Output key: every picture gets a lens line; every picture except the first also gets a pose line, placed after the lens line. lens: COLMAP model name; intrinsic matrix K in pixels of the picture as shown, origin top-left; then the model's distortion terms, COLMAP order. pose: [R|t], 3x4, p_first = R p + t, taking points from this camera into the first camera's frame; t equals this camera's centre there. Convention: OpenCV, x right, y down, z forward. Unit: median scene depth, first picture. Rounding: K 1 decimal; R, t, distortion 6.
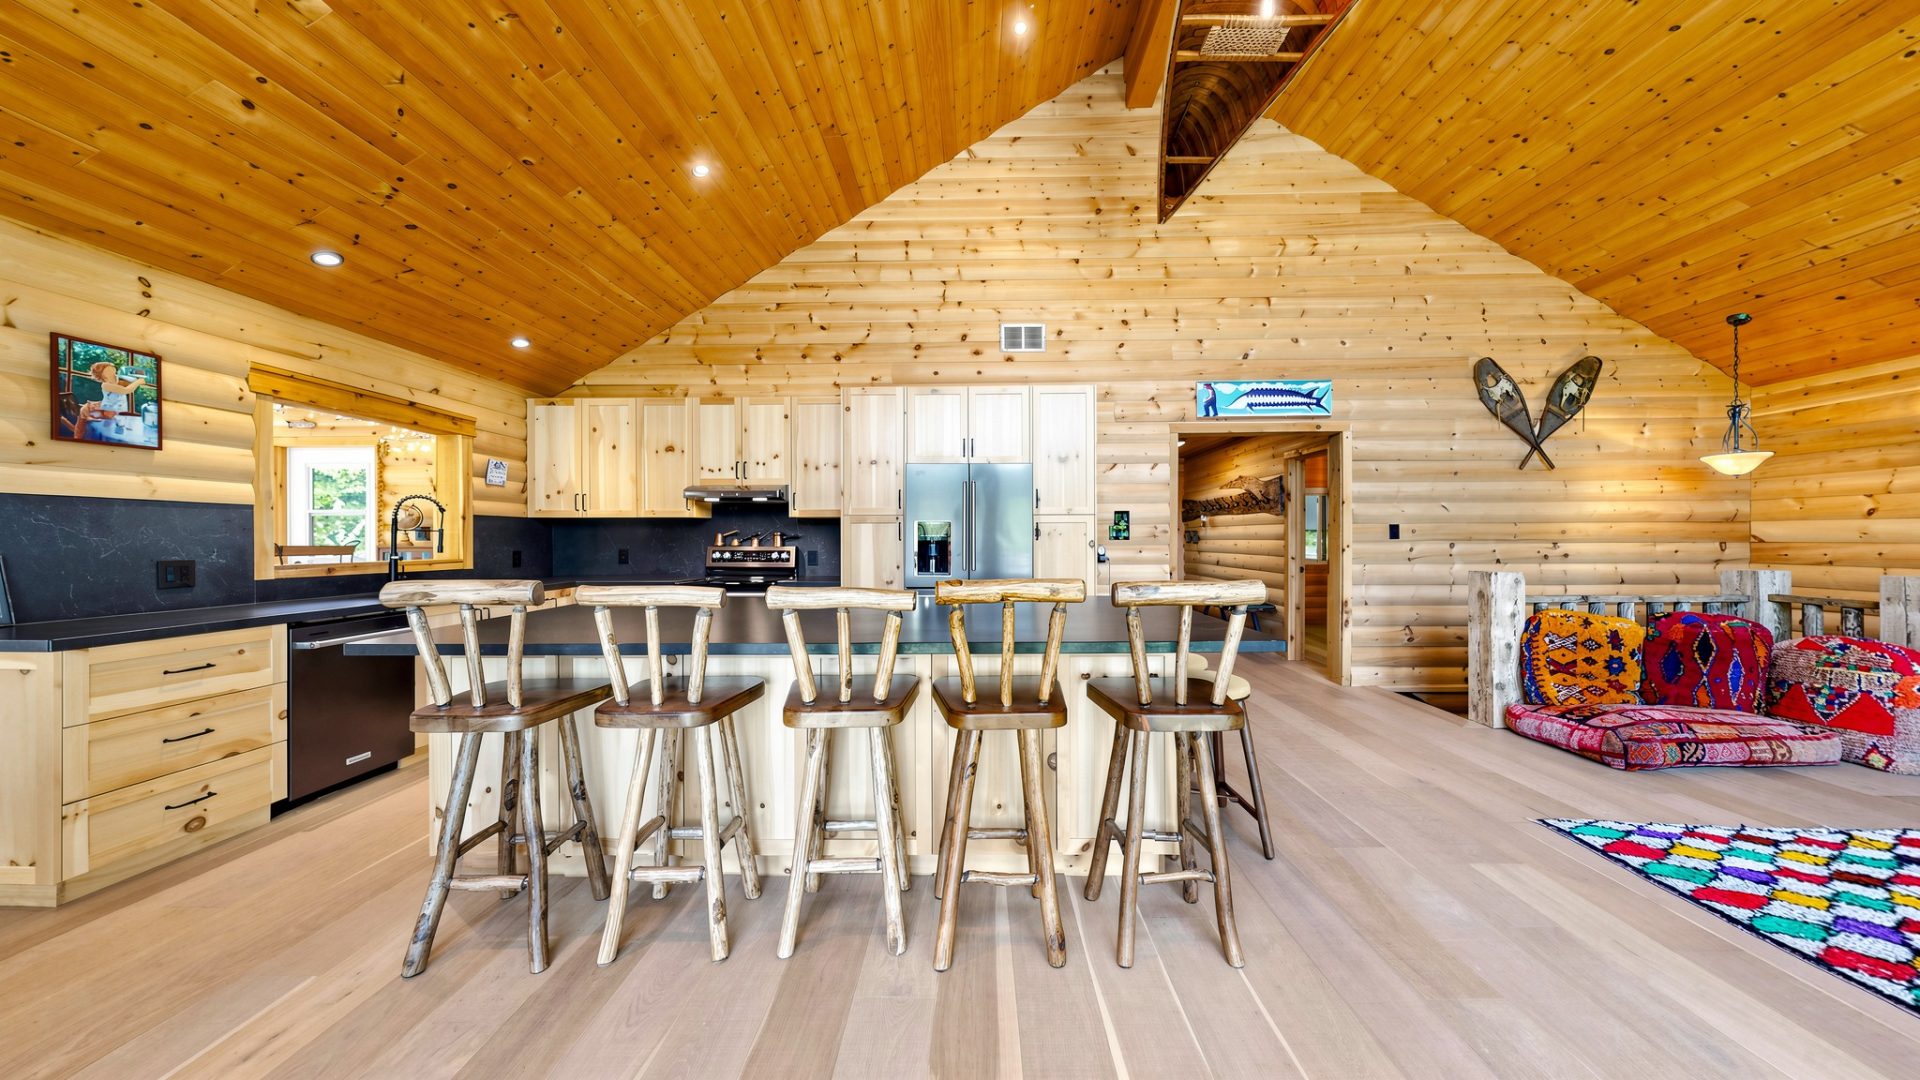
lens RADIAL K [[698.1, 0, 960.0], [0, 698.1, 540.0], [0, 0, 1]] dist [0.000306, 0.000005]
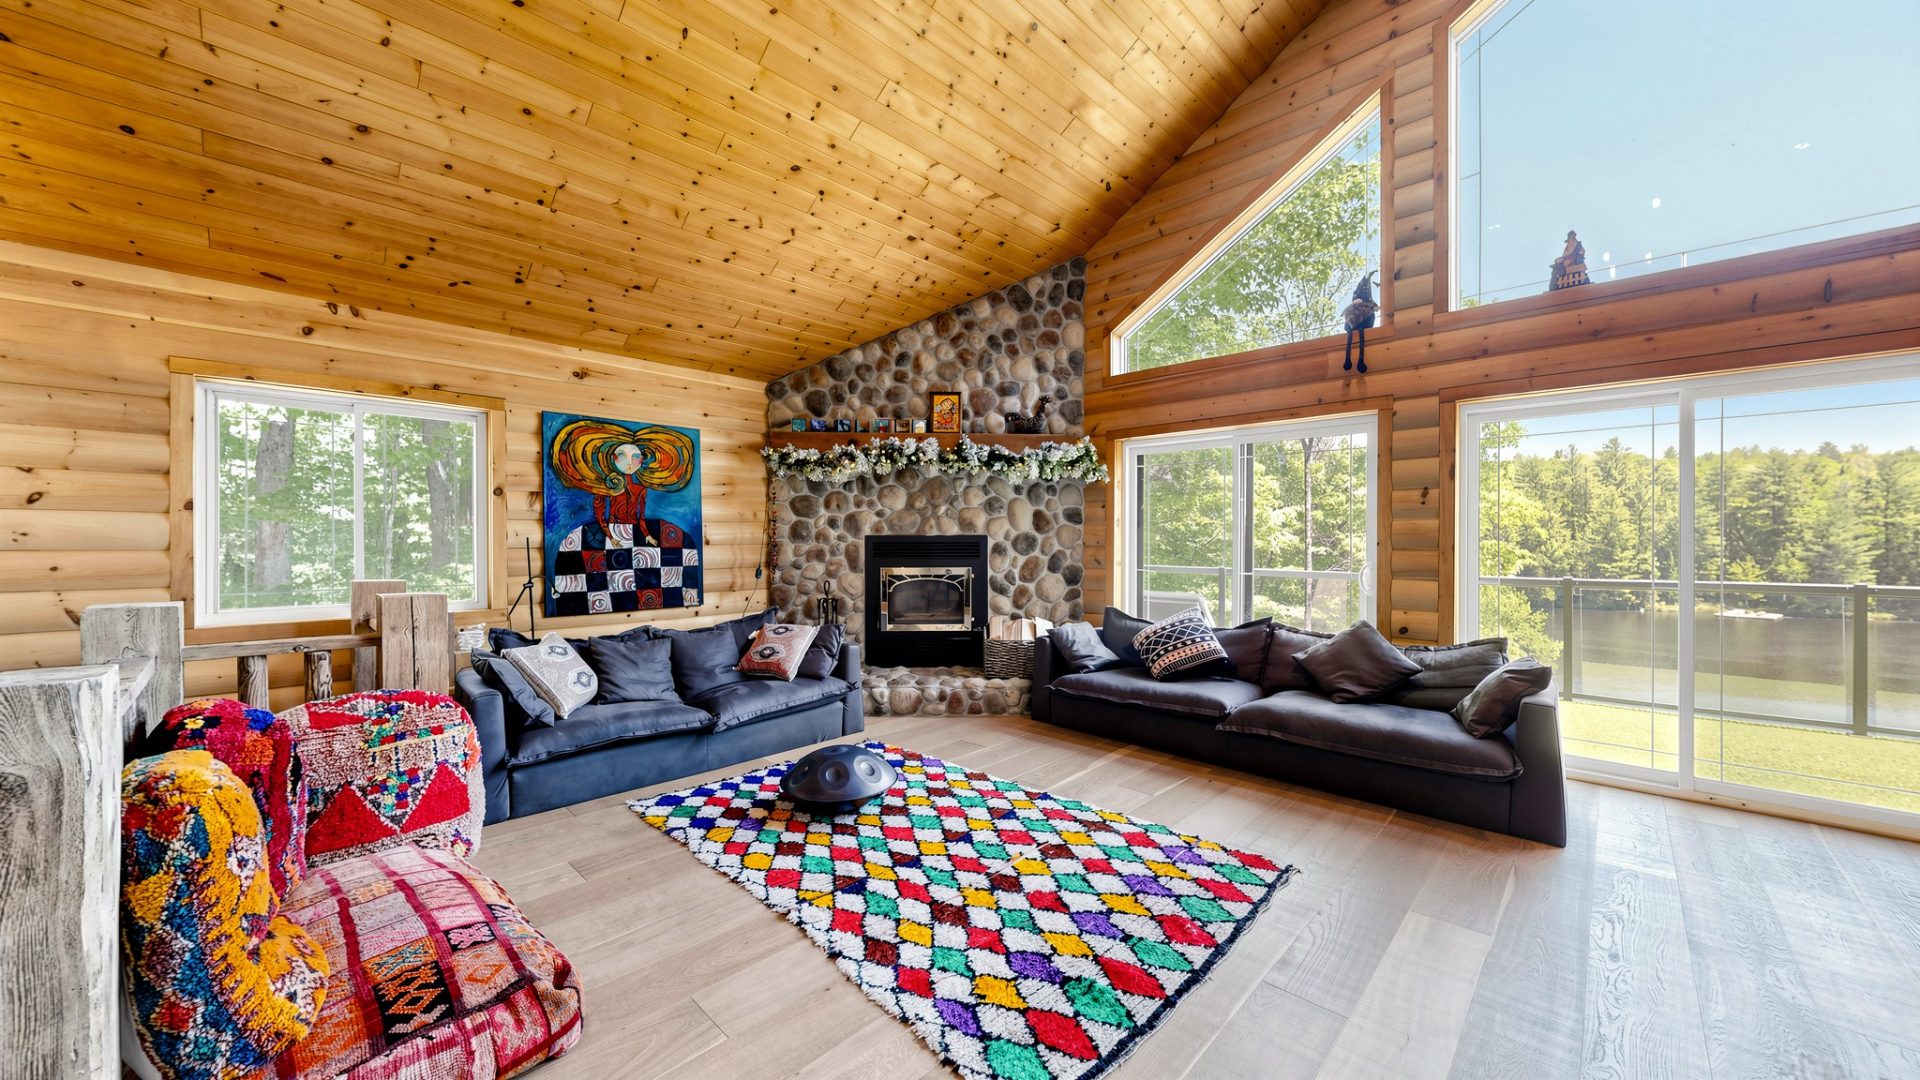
lens RADIAL K [[698.1, 0, 960.0], [0, 698.1, 540.0], [0, 0, 1]] dist [0.000306, 0.000005]
pose [[-0.714223, 0.000920, 0.699918, 0.430344], [0.002032, 0.999998, 0.000759, -0.004439], [-0.699916, 0.001964, -0.714223, 1.116073]]
